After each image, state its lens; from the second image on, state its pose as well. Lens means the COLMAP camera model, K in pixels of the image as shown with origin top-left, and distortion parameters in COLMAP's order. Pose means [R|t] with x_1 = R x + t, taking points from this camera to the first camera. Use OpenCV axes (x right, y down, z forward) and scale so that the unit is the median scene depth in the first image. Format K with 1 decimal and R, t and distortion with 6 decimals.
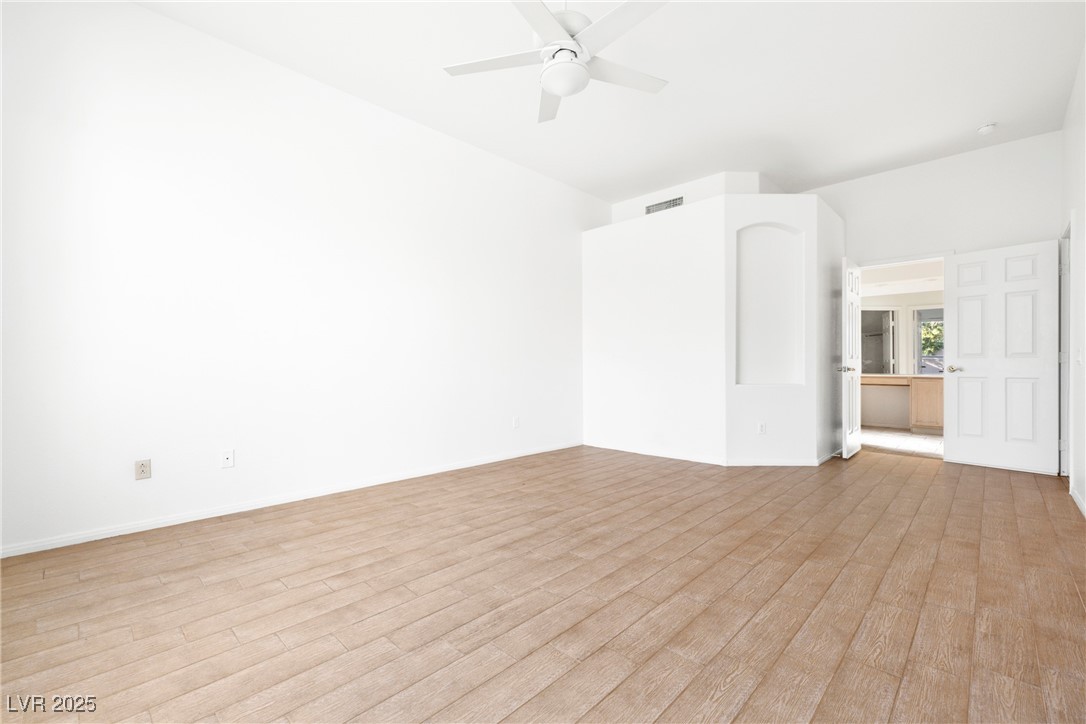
lens RADIAL K [[457.1, 0, 532.0], [0, 457.1, 365.0], [0, 0, 1]] dist [0.002590, 0.000279]
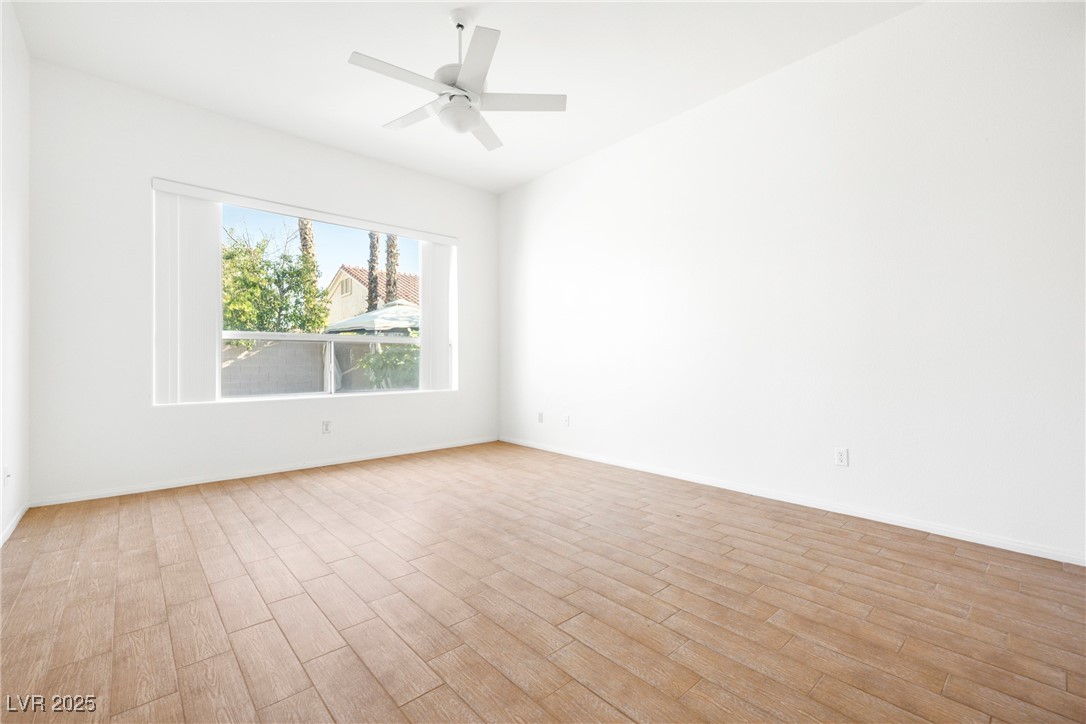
lens RADIAL K [[457.1, 0, 532.0], [0, 457.1, 359.1], [0, 0, 1]] dist [0.002590, 0.000279]
pose [[-0.055452, -0.003977, -0.998453, 1.015914], [-0.001331, 0.999991, -0.003909, -0.002724], [0.998460, 0.001112, -0.055456, 1.046703]]
